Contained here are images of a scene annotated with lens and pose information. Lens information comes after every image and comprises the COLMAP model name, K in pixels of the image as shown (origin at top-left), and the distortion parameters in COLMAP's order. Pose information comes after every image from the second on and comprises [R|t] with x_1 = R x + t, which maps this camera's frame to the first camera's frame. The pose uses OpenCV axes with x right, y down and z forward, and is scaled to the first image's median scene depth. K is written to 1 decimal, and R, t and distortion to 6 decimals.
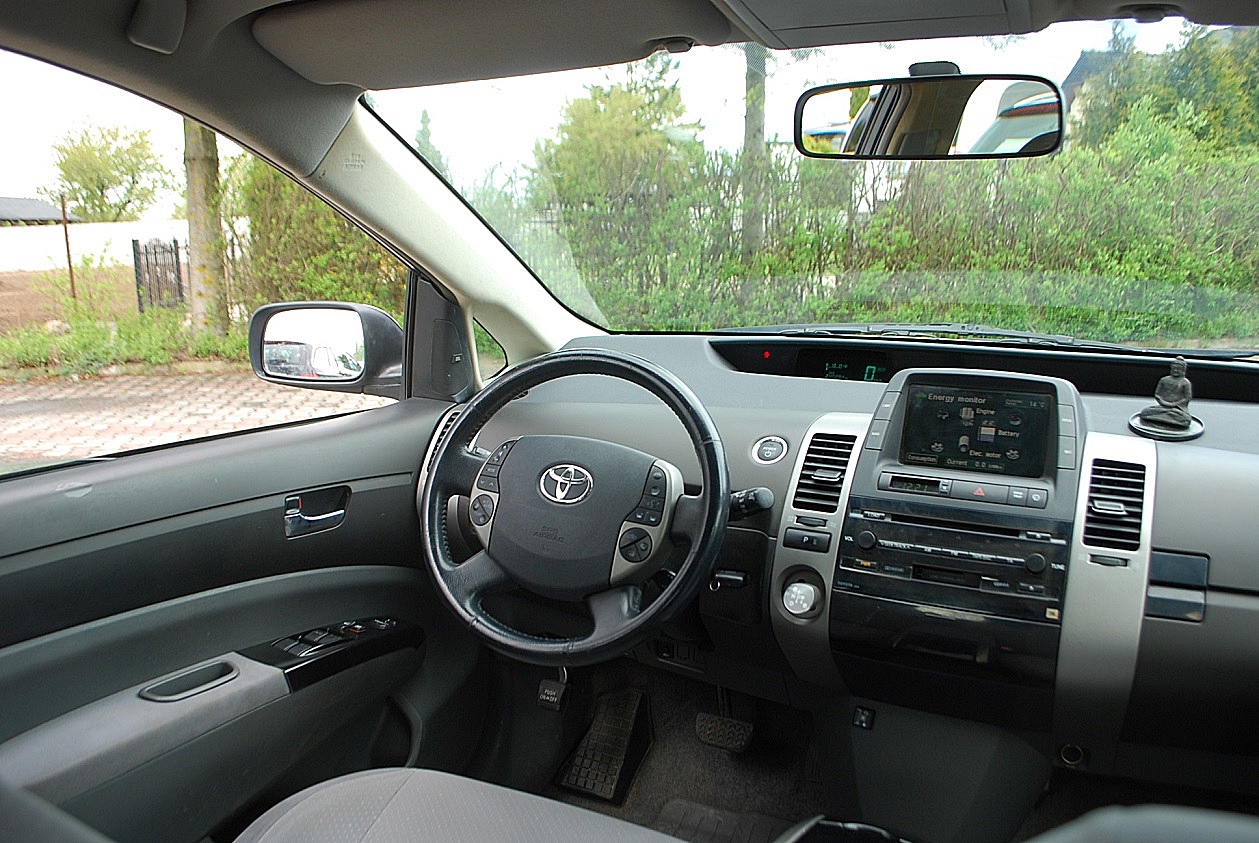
lens RADIAL K [[974.3, 0, 631.4], [0, 974.3, 432.8], [0, 0, 1]] dist [-0.081869, -0.002438]
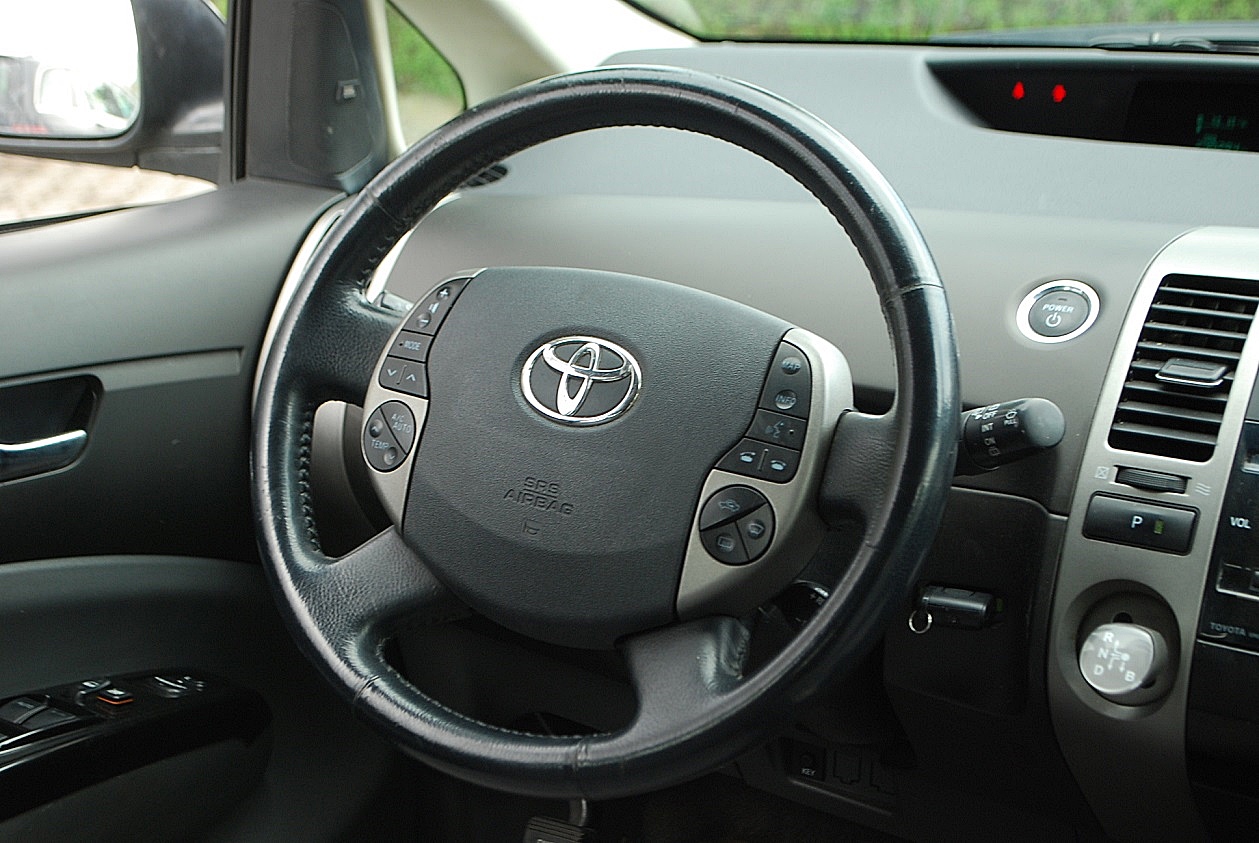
lens RADIAL K [[2115.8, 0, 629.5], [0, 2115.8, 421.5], [0, 0, 1]] dist [0.003070, 0.026171]
pose [[0.998049, 0.021668, -0.058560, 0.009826], [-0.017543, 0.997388, 0.070063, 0.004307], [0.059926, -0.068899, 0.995822, 0.059143]]
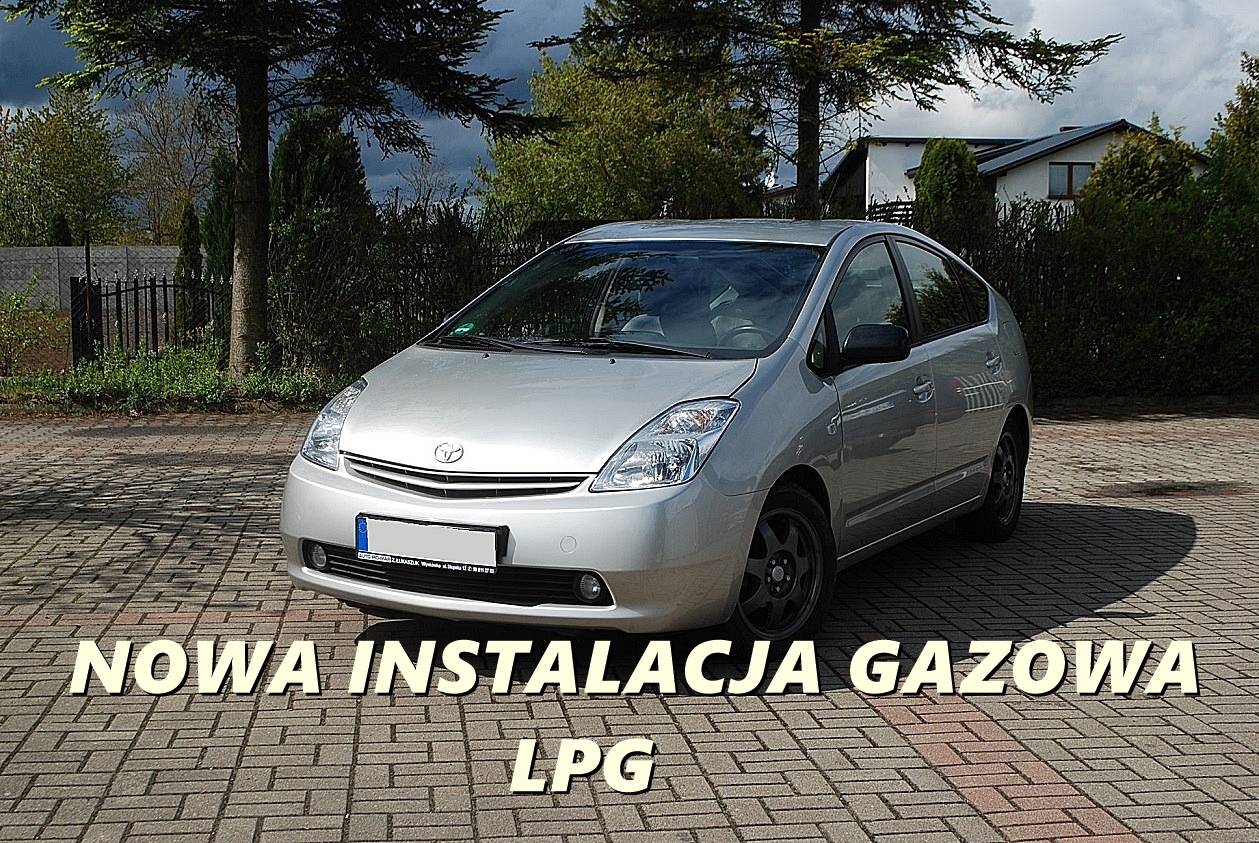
lens RADIAL K [[1715.5, 0, 629.5], [0, 1715.5, 421.5], [0, 0, 1]] dist [-0.027356, 0.009761]
pose [[0.999908, 0.010893, -0.008115, -0.055030], [-0.011790, 0.992666, -0.120310, 0.213485], [0.006745, 0.120395, 0.992703, -1.054149]]
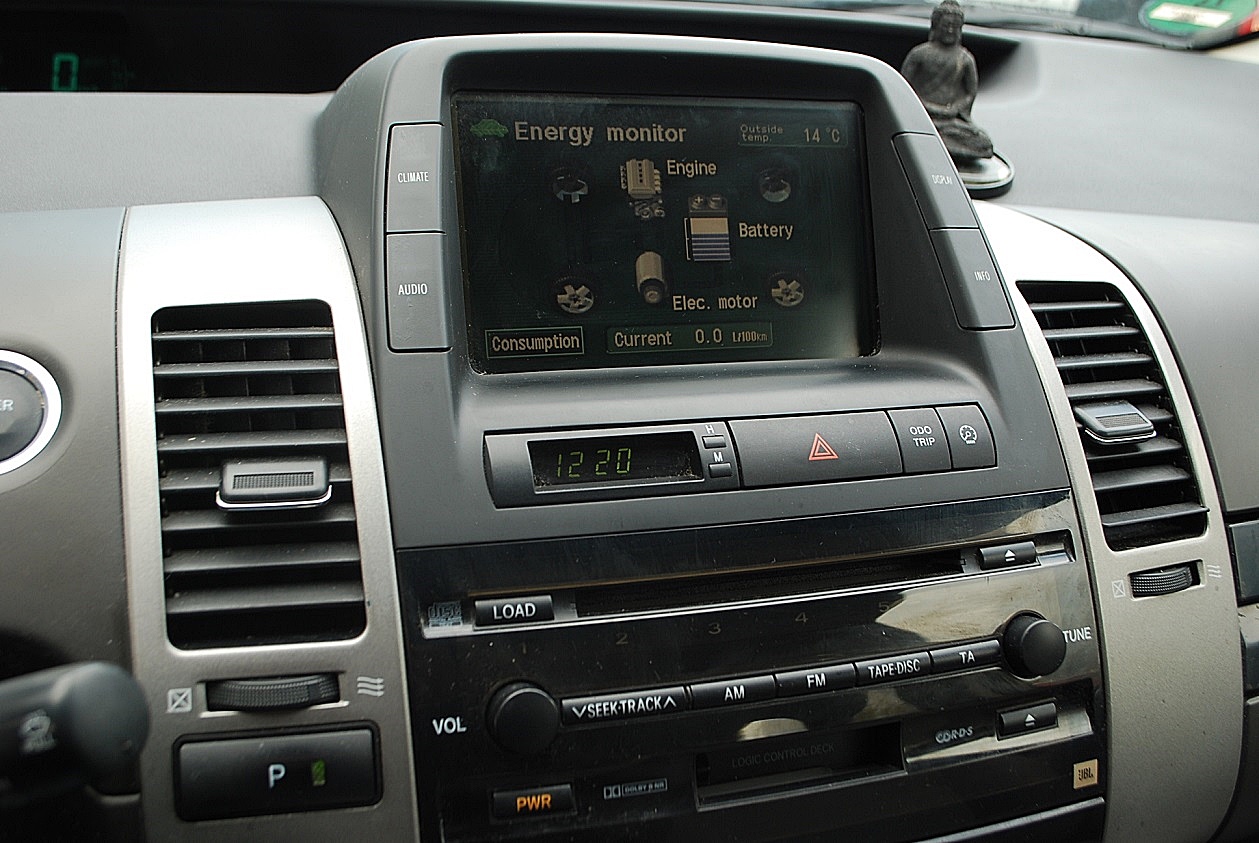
lens RADIAL K [[1294.1, 0, 629.5], [0, 1294.1, 421.5], [0, 0, 1]] dist [-0.084197, -0.000896]
pose [[0.697491, -0.221277, 0.681574, 0.042230], [0.074435, 0.968357, 0.238209, -0.044346], [-0.712717, -0.115416, 0.691891, 0.712538]]
